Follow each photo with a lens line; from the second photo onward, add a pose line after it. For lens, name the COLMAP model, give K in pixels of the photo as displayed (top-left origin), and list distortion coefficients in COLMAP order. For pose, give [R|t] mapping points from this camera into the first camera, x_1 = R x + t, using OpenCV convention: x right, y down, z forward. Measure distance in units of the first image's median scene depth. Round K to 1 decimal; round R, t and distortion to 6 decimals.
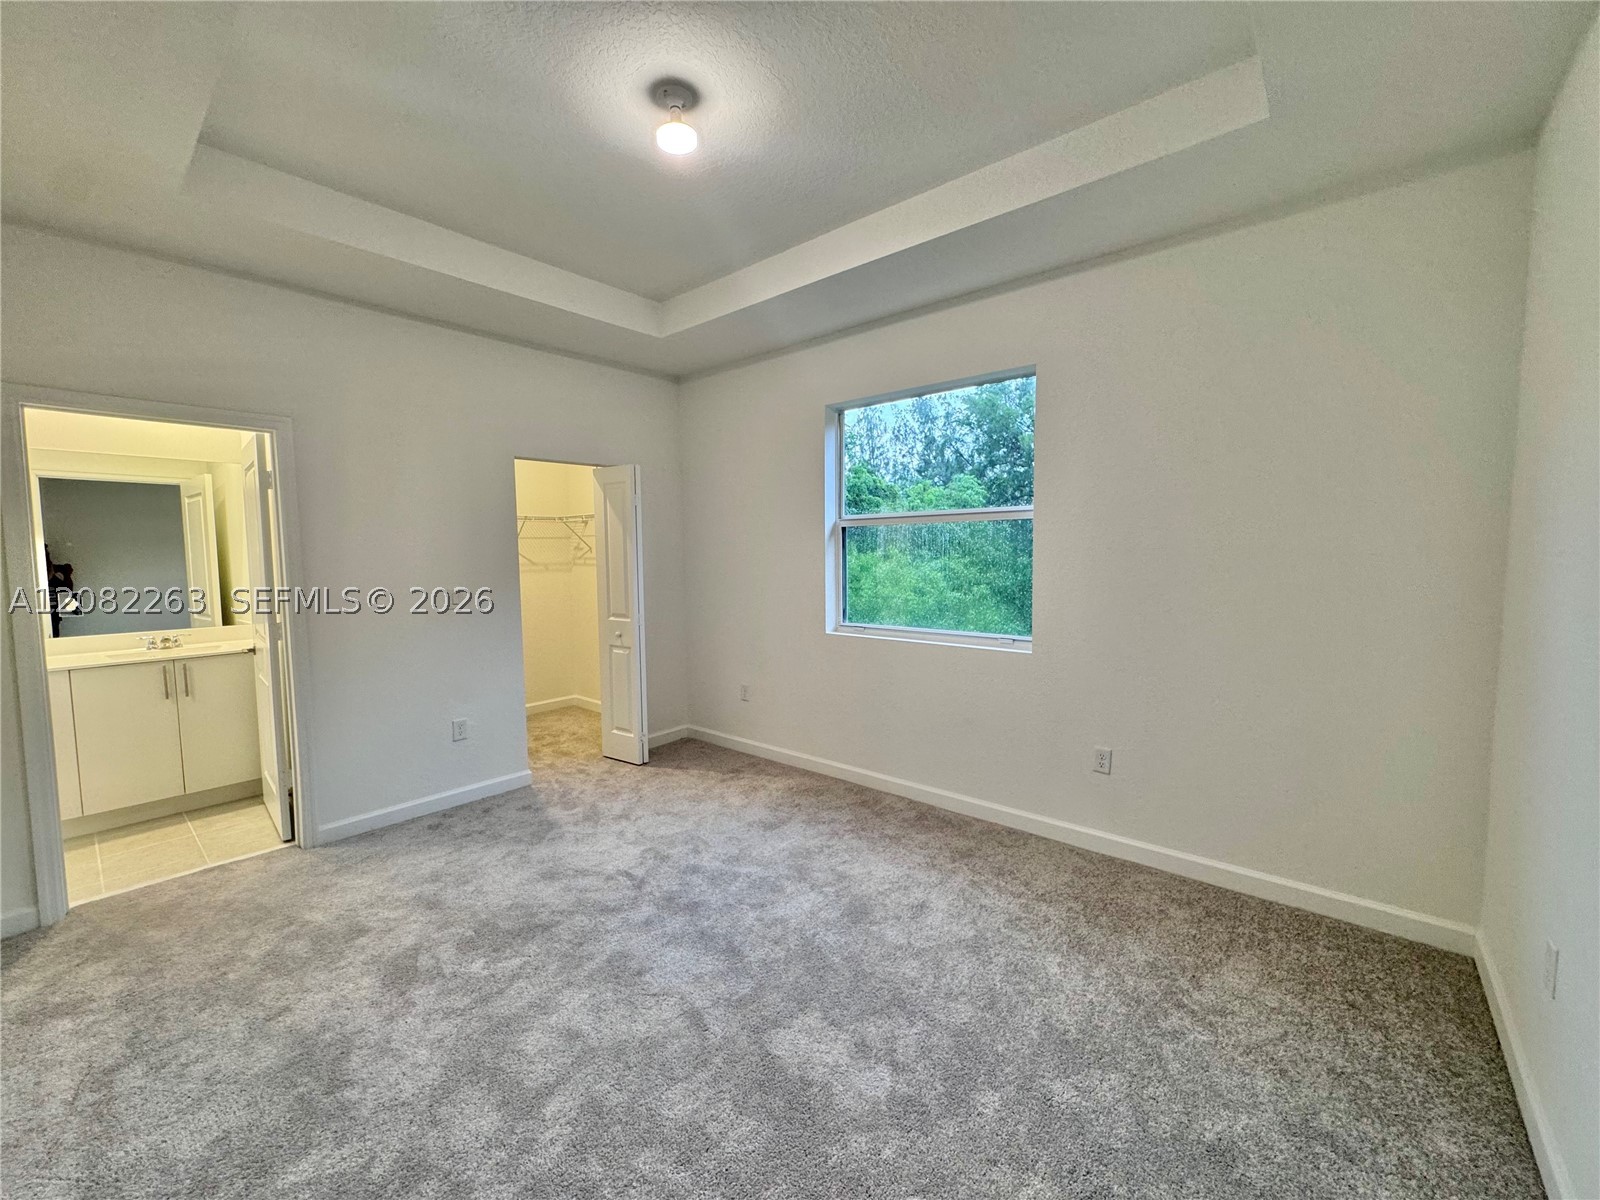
lens RADIAL K [[638.5, 0, 794.3], [0, 638.5, 592.7], [0, 0, 1]] dist [-0.003623, 0.000476]
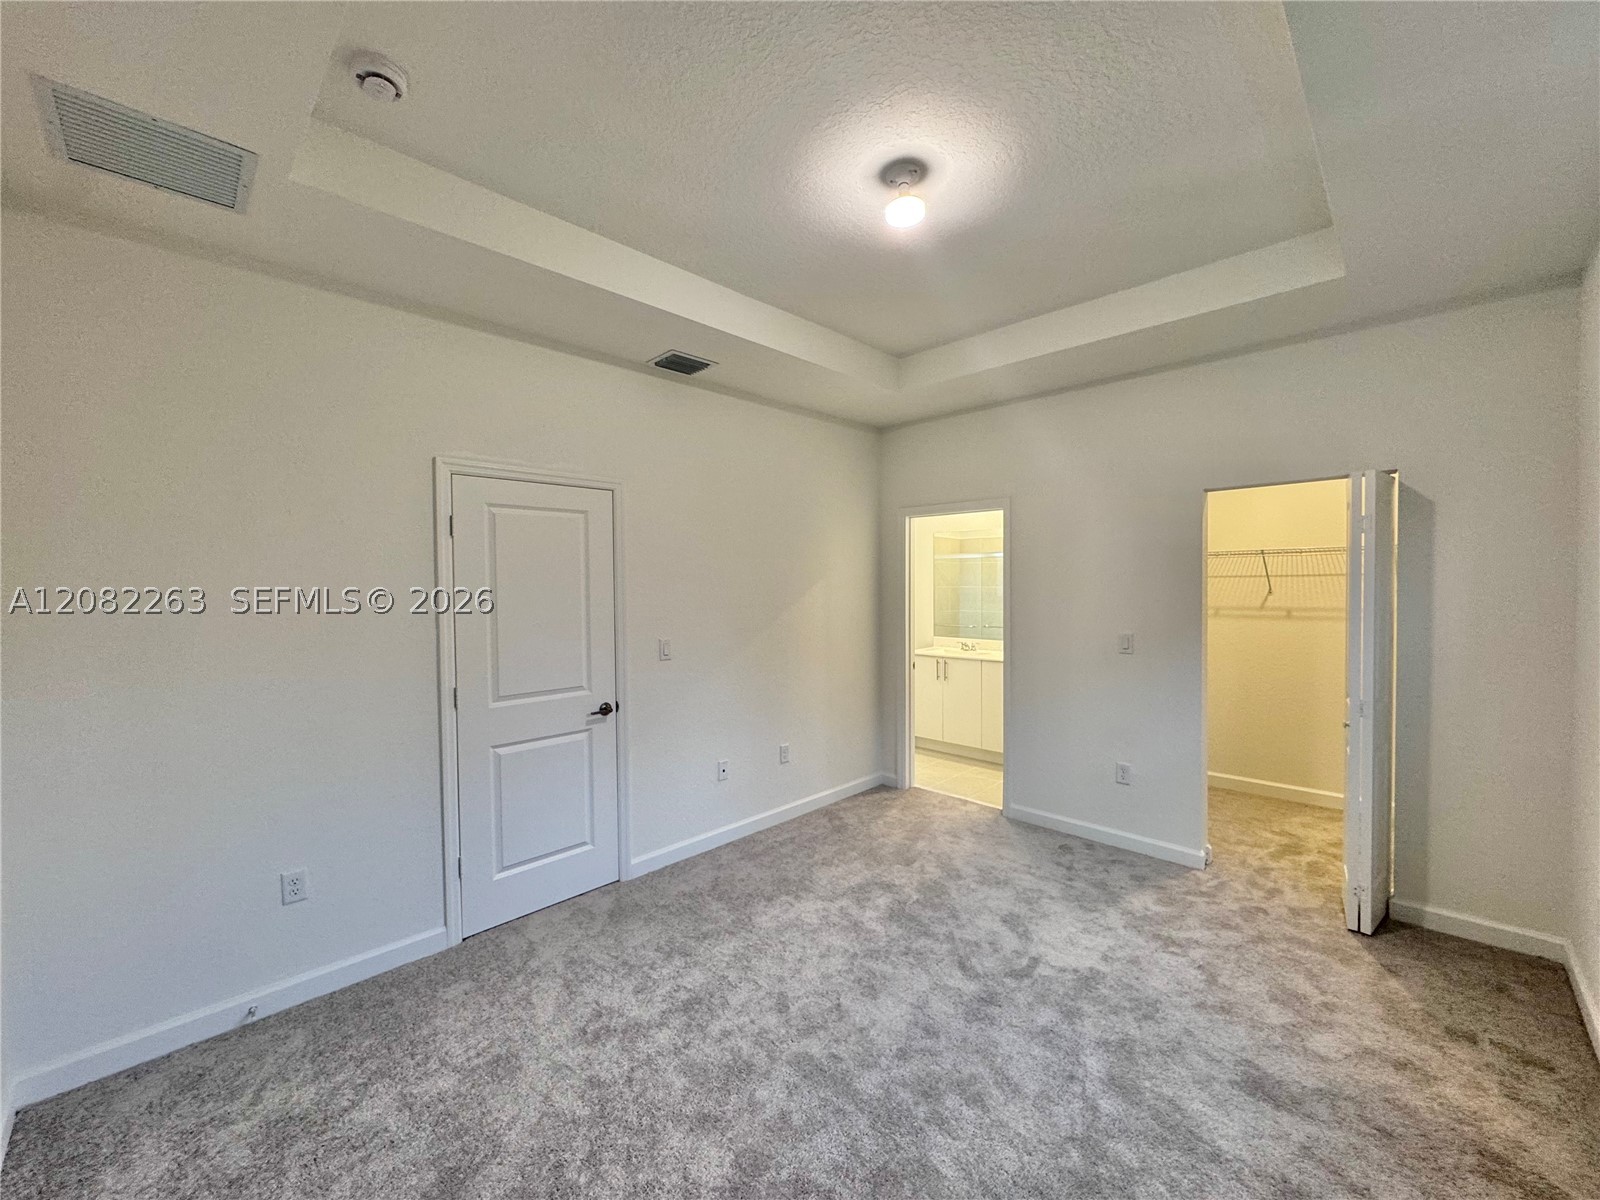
lens RADIAL K [[638.5, 0, 799.6], [0, 638.5, 598.7], [0, 0, 1]] dist [-0.003623, 0.000476]
pose [[-0.062270, 0.032334, -0.997535, 0.515054], [-0.061863, 0.997428, 0.036192, -0.062242], [0.996140, 0.063964, -0.060110, 0.575618]]
